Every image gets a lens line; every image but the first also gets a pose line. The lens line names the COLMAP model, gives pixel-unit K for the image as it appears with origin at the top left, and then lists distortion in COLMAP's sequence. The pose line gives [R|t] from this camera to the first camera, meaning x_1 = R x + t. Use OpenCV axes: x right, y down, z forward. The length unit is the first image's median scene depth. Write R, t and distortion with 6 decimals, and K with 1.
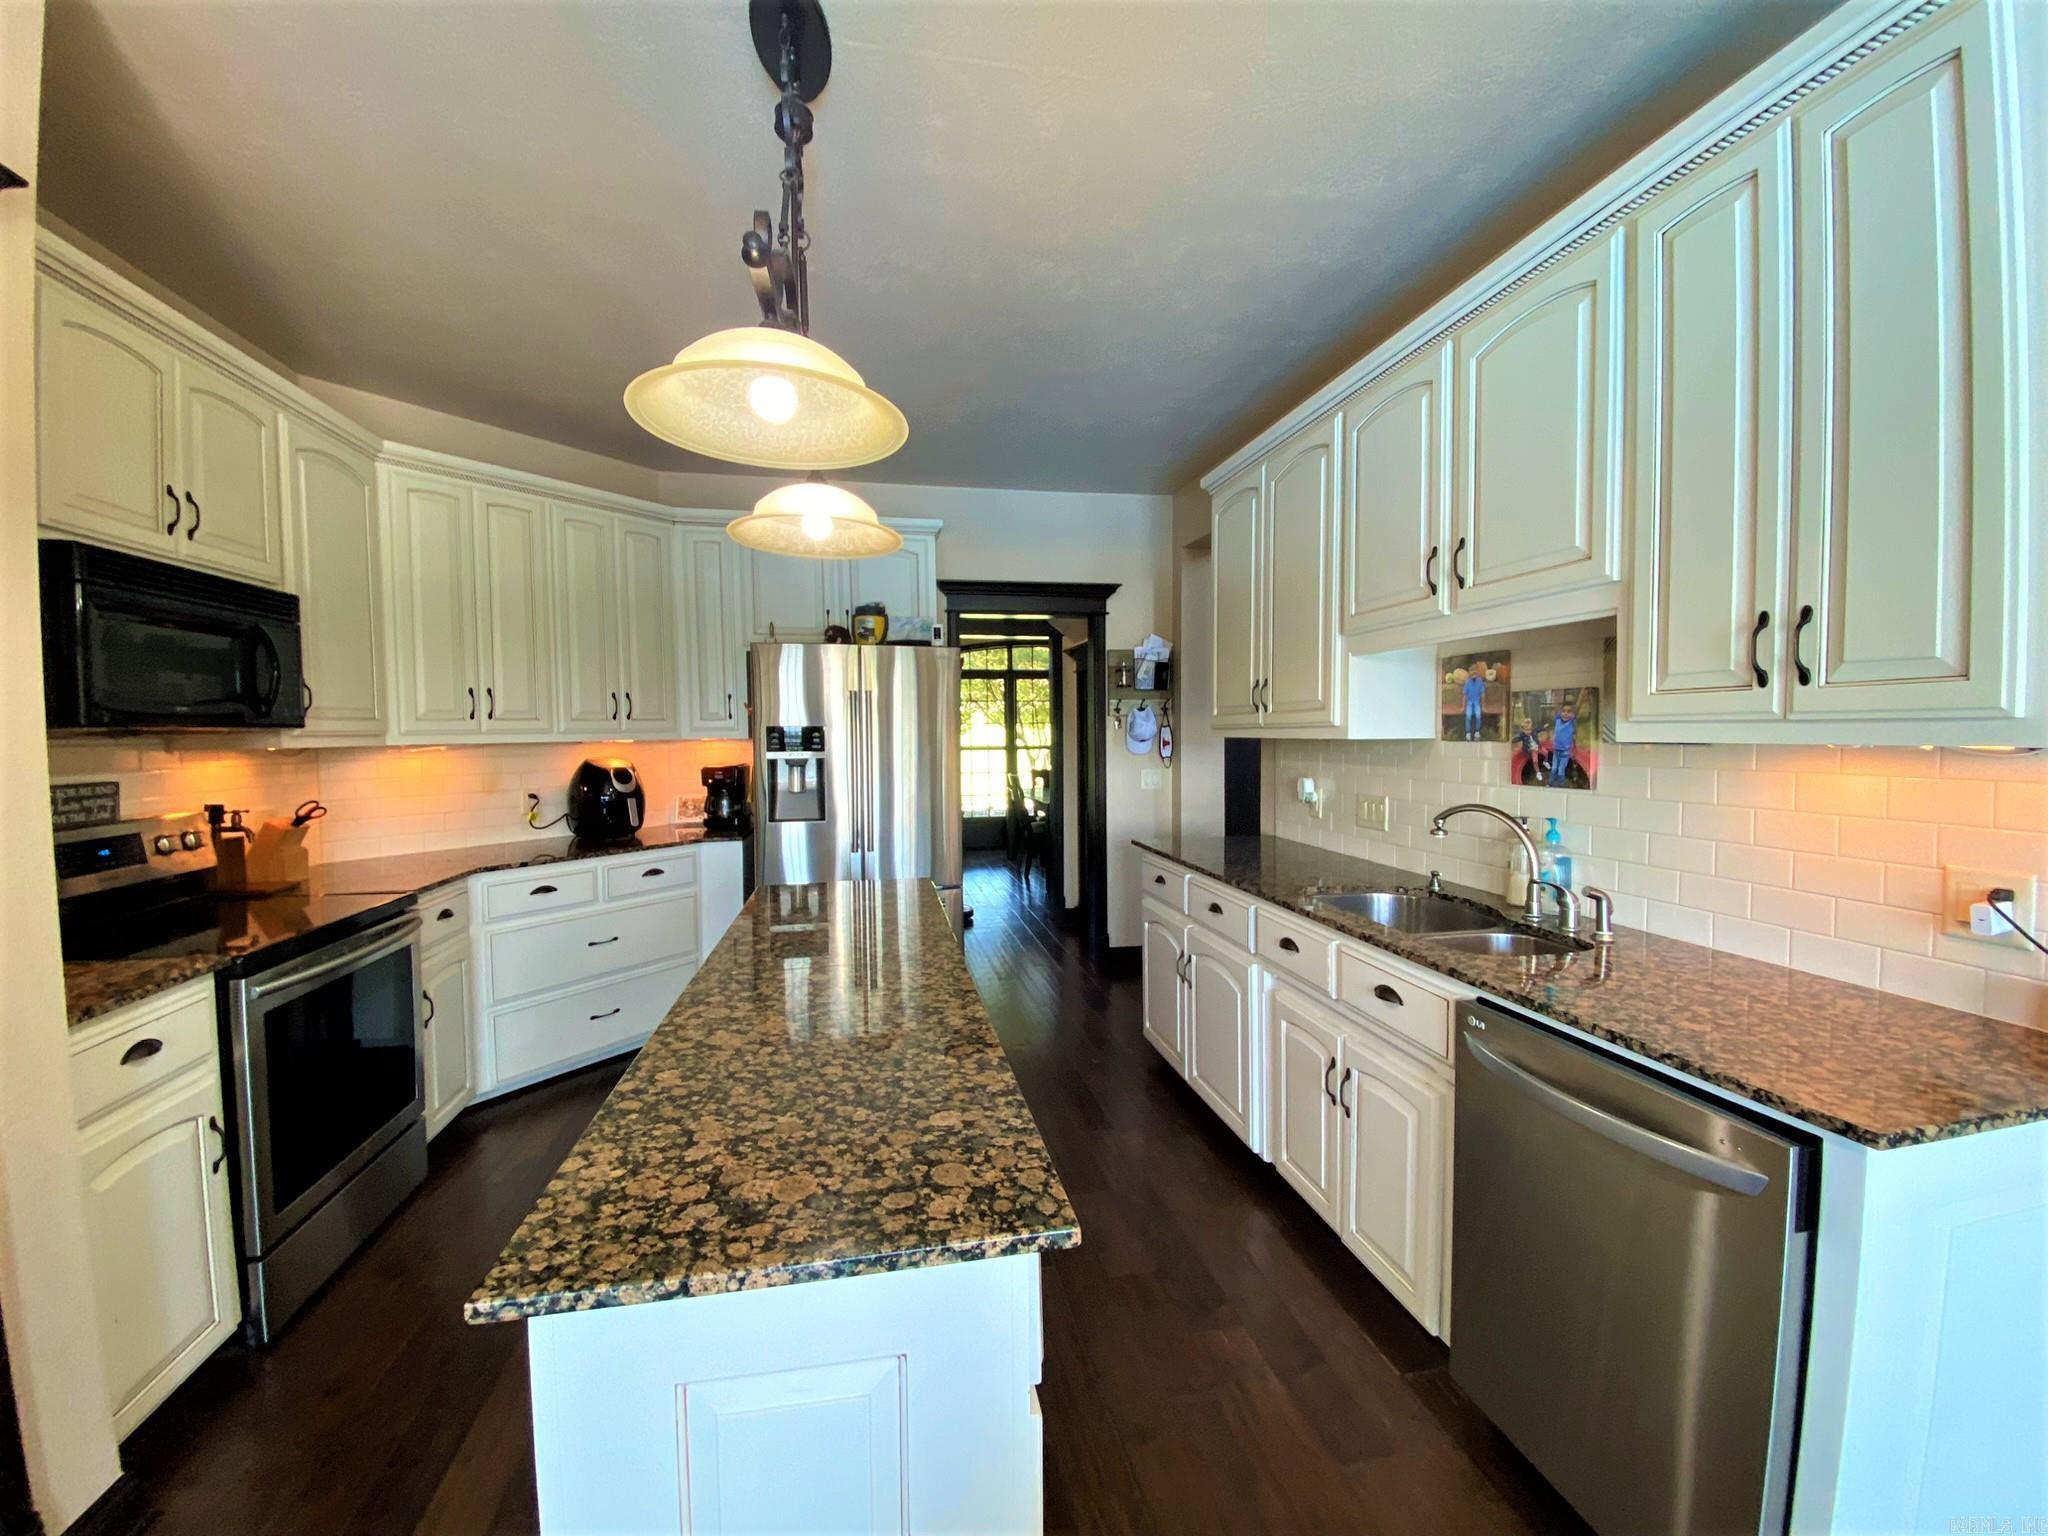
lens RADIAL K [[816.2, 0, 1021.8], [0, 816.2, 765.3], [0, 0, 1]] dist [0.062344, -0.047802]
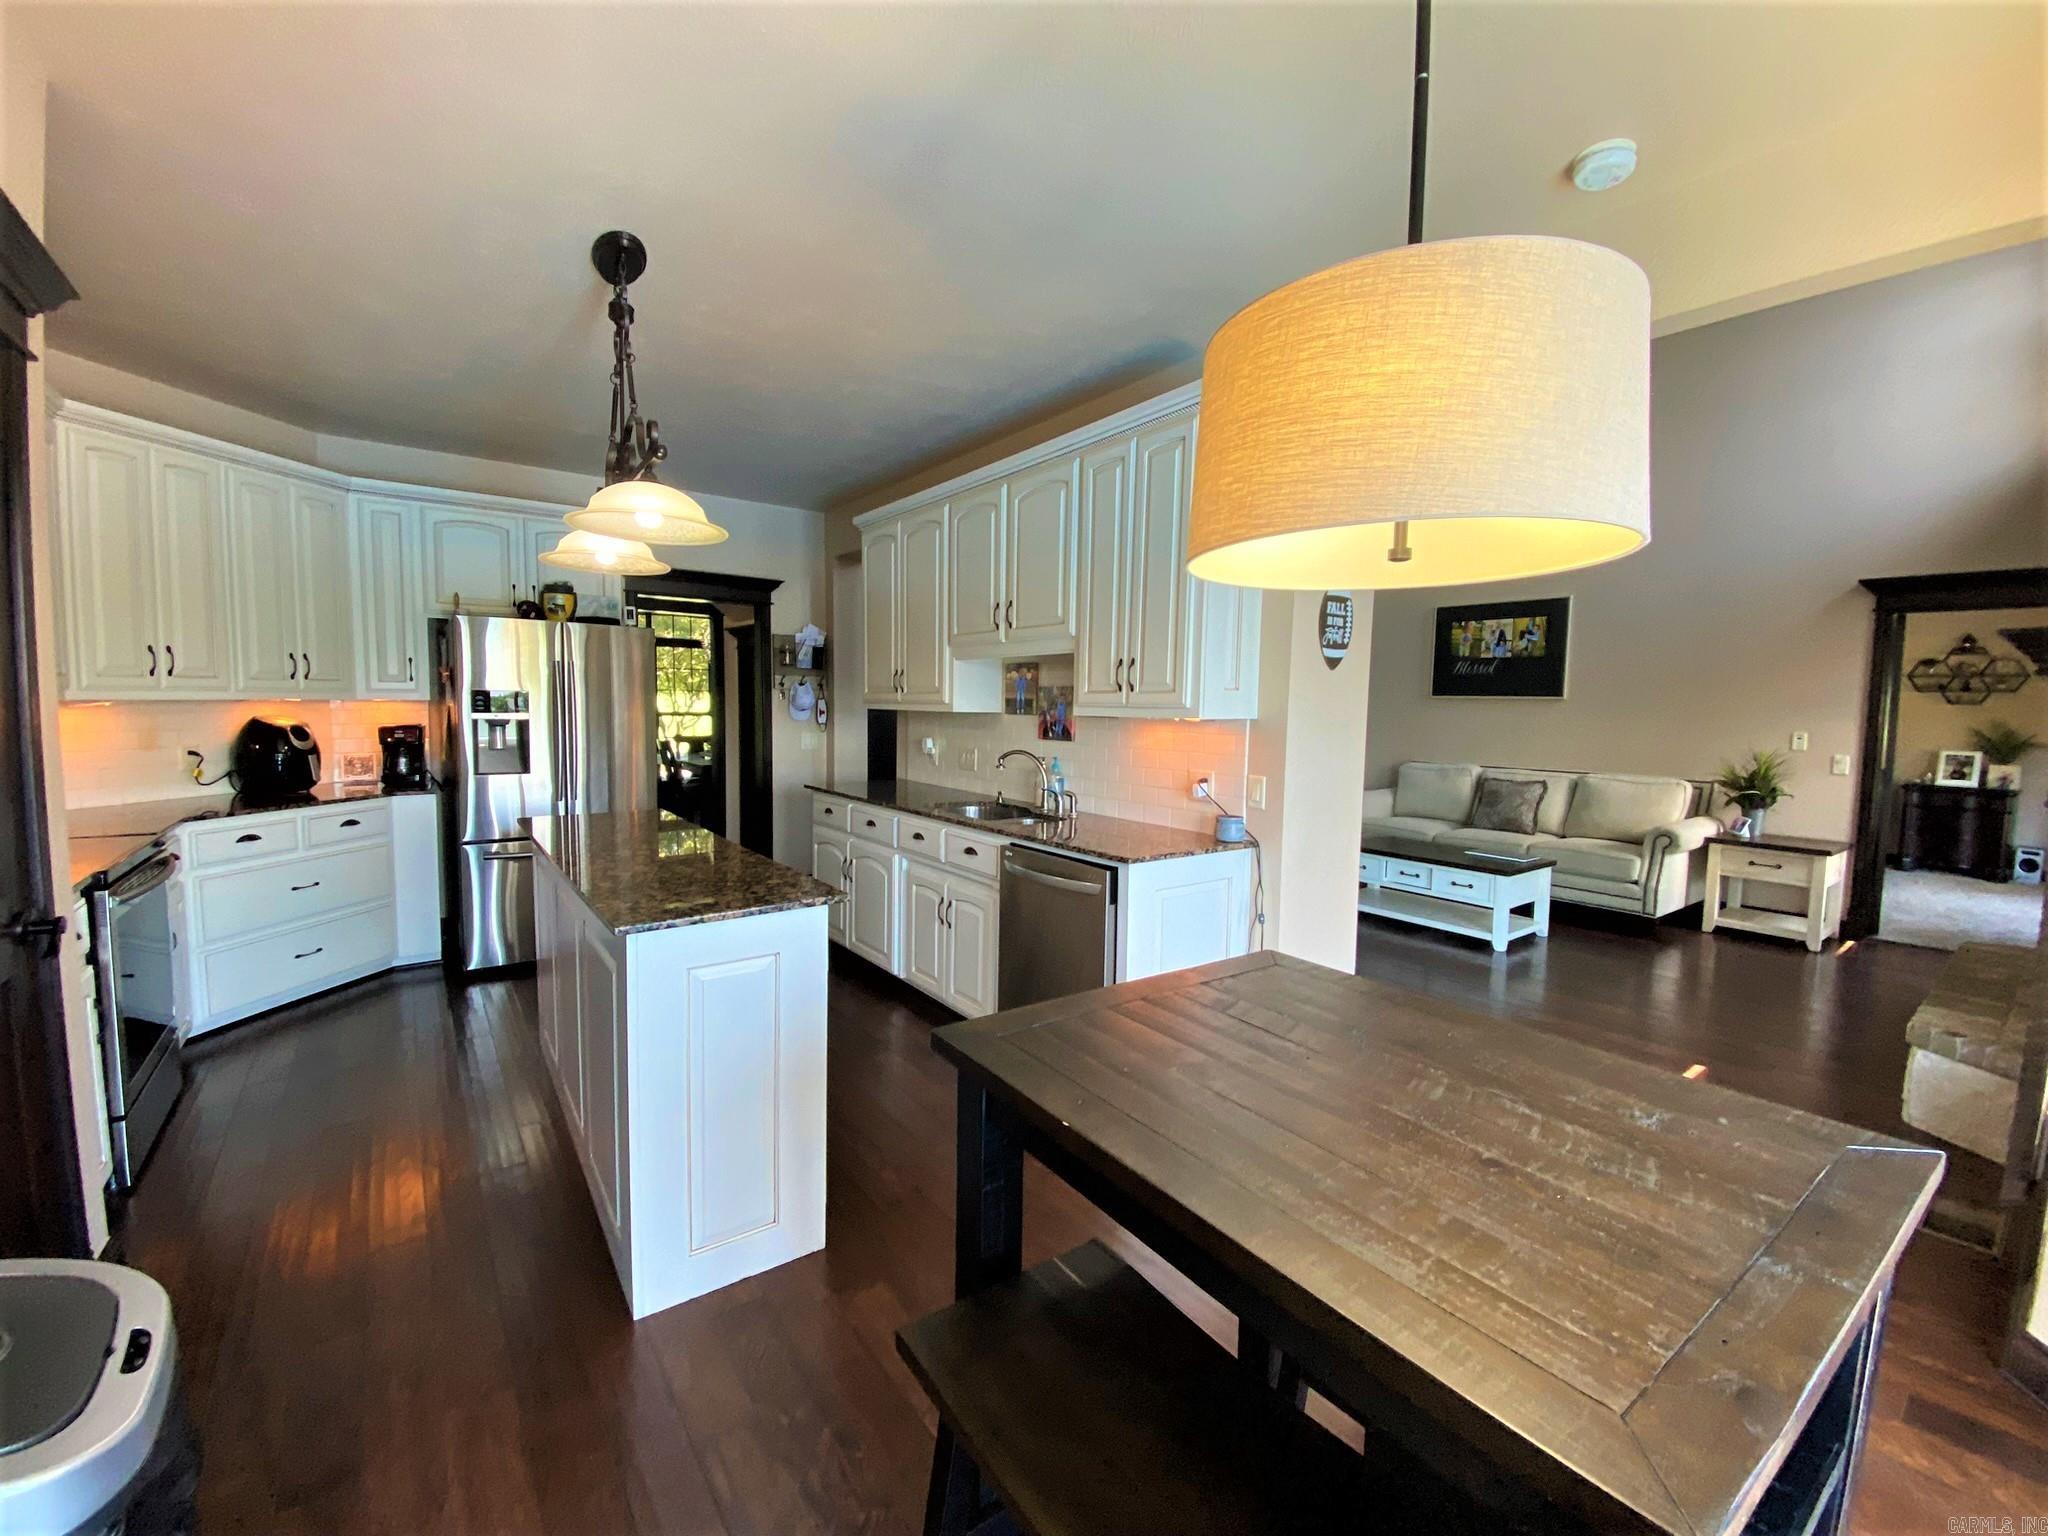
lens RADIAL K [[837.5, 0, 1024.0], [0, 837.5, 768.0], [0, 0, 1]] dist [0.004550, -0.014456]
pose [[0.899012, -0.008736, 0.437836, -0.165149], [-0.007662, 0.999334, 0.035672, 0.015835], [-0.437856, -0.035424, 0.898347, -0.449457]]
